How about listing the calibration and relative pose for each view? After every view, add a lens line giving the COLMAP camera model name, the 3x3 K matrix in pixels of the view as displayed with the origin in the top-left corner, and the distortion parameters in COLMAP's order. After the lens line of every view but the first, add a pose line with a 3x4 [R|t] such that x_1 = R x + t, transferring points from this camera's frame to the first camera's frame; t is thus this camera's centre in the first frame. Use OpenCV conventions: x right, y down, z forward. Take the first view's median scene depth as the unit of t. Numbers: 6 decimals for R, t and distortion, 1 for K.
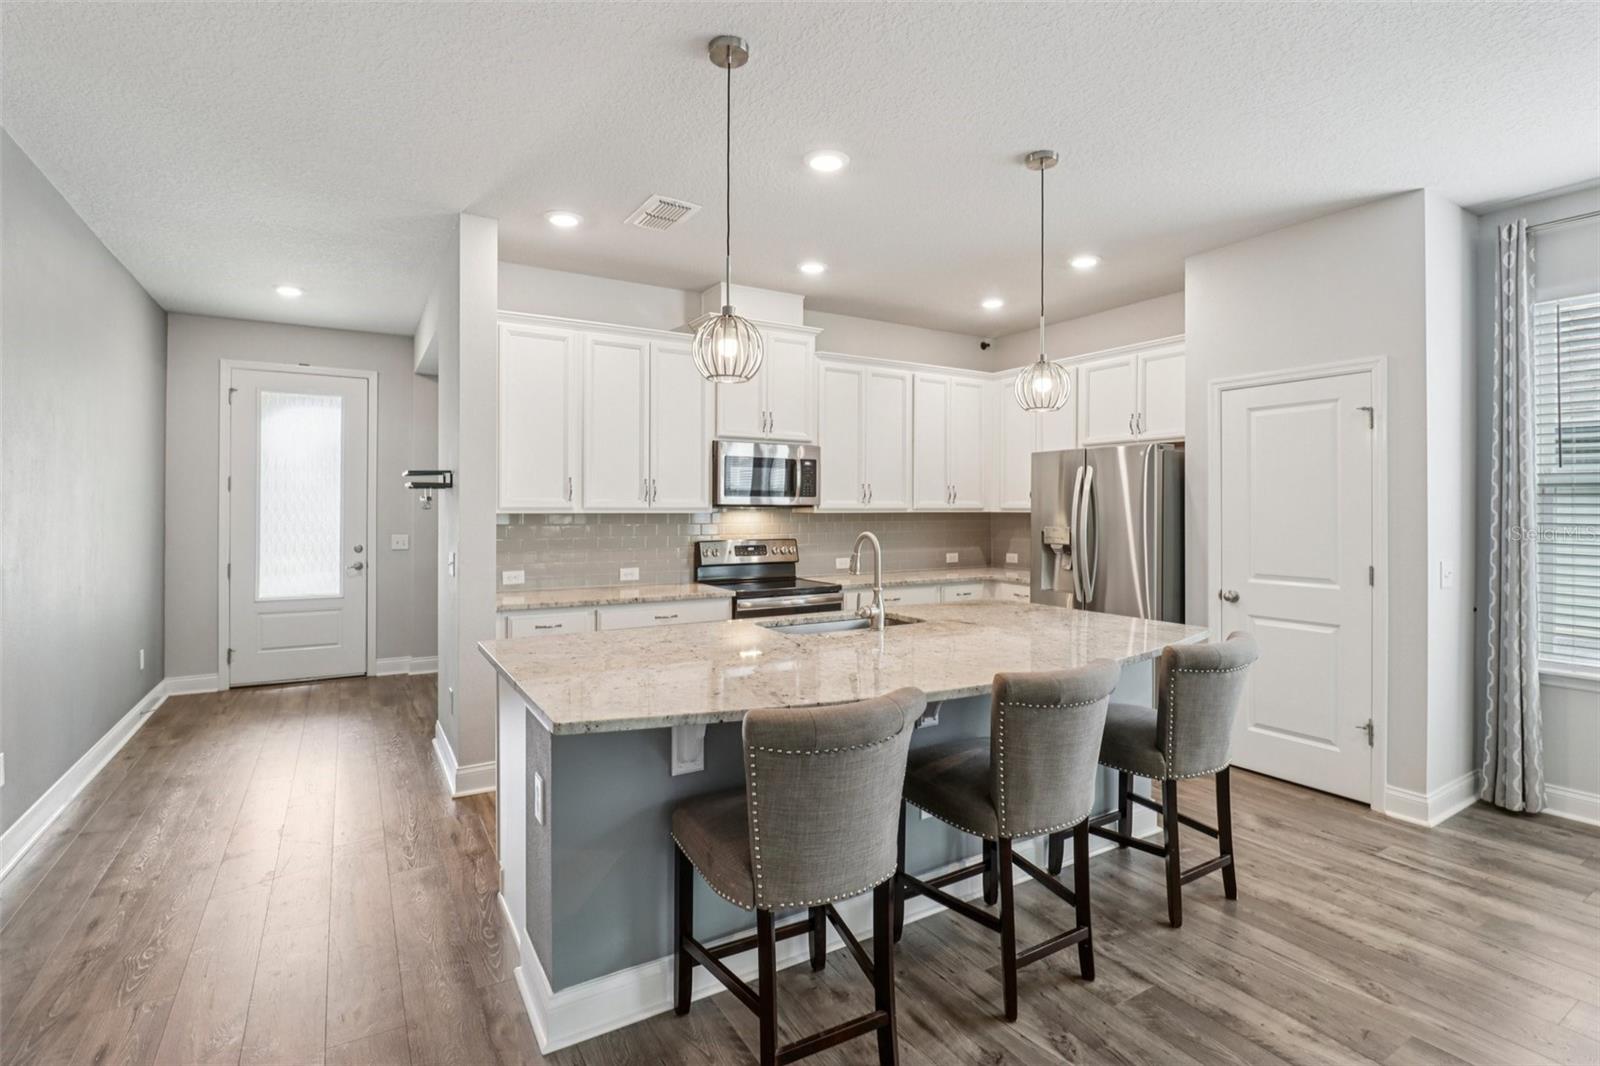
lens RADIAL K [[753.2, 0, 804.5], [0, 753.2, 504.6], [0, 0, 1]] dist [-0.000070, -0.008110]
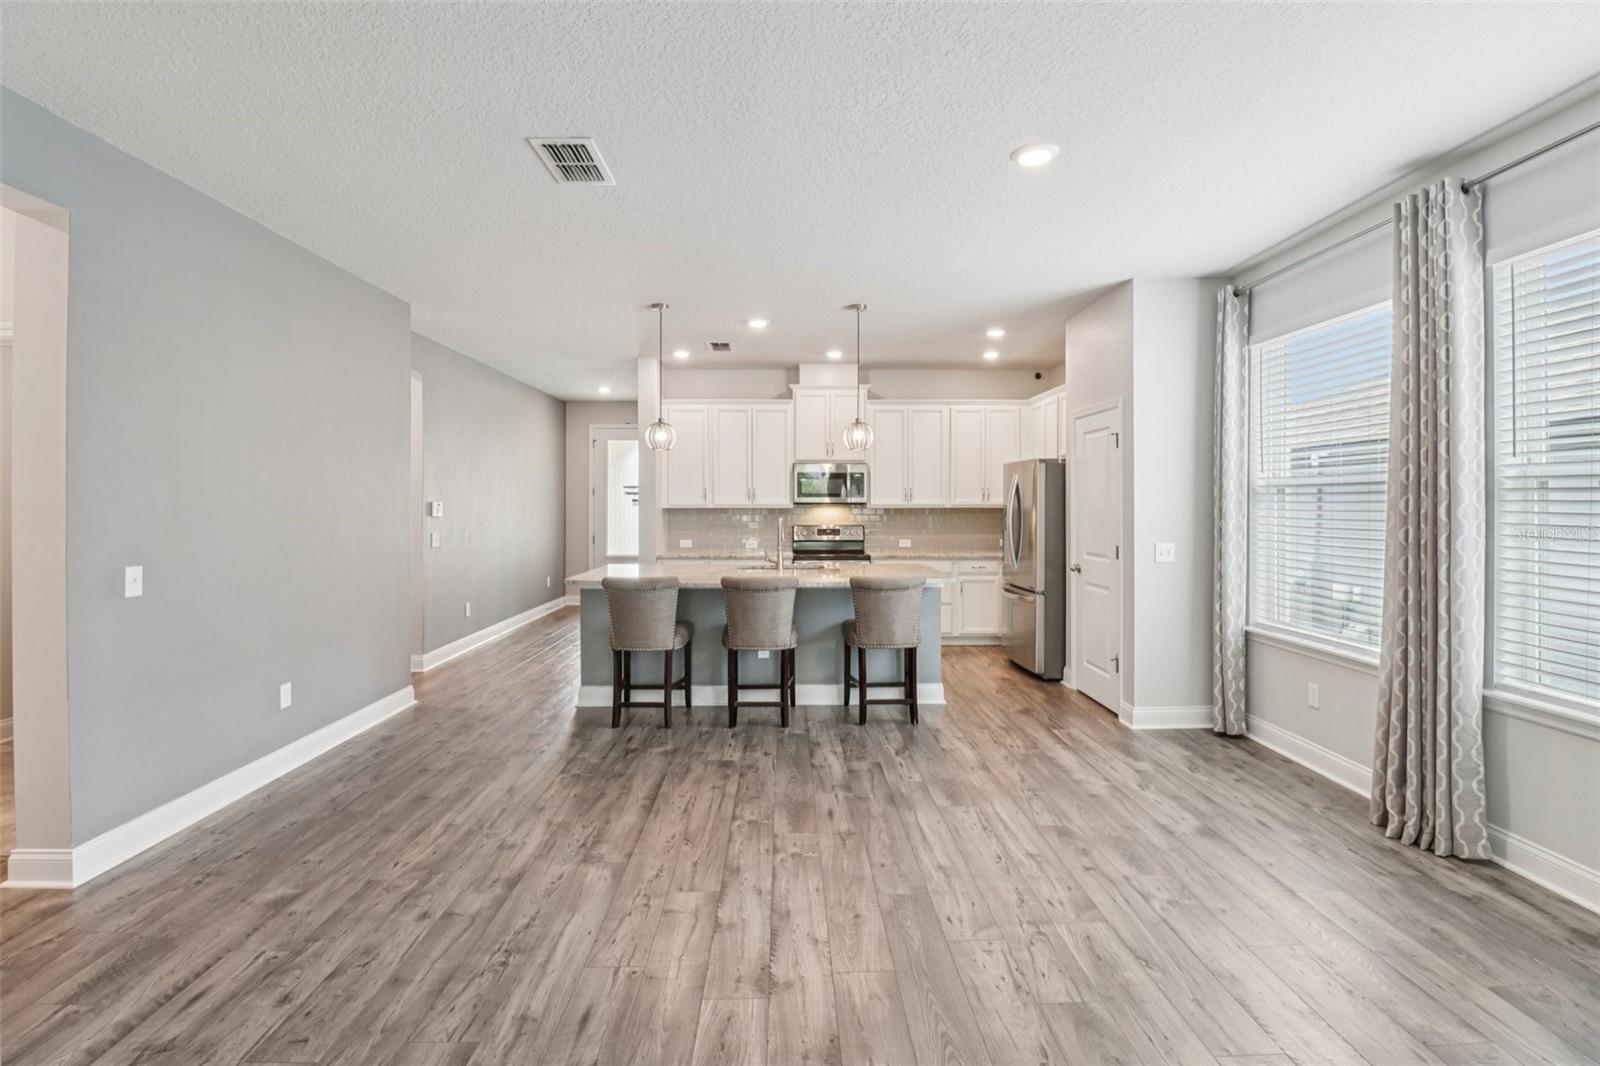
lens RADIAL K [[736.0, 0, 802.7], [0, 736.0, 508.2], [0, 0, 1]] dist [0.026396, 0.000273]
pose [[0.867821, 0.001701, -0.496873, 0.677514], [0.003848, 0.999941, 0.010144, -0.004130], [0.496861, -0.010715, 0.867764, -0.360234]]
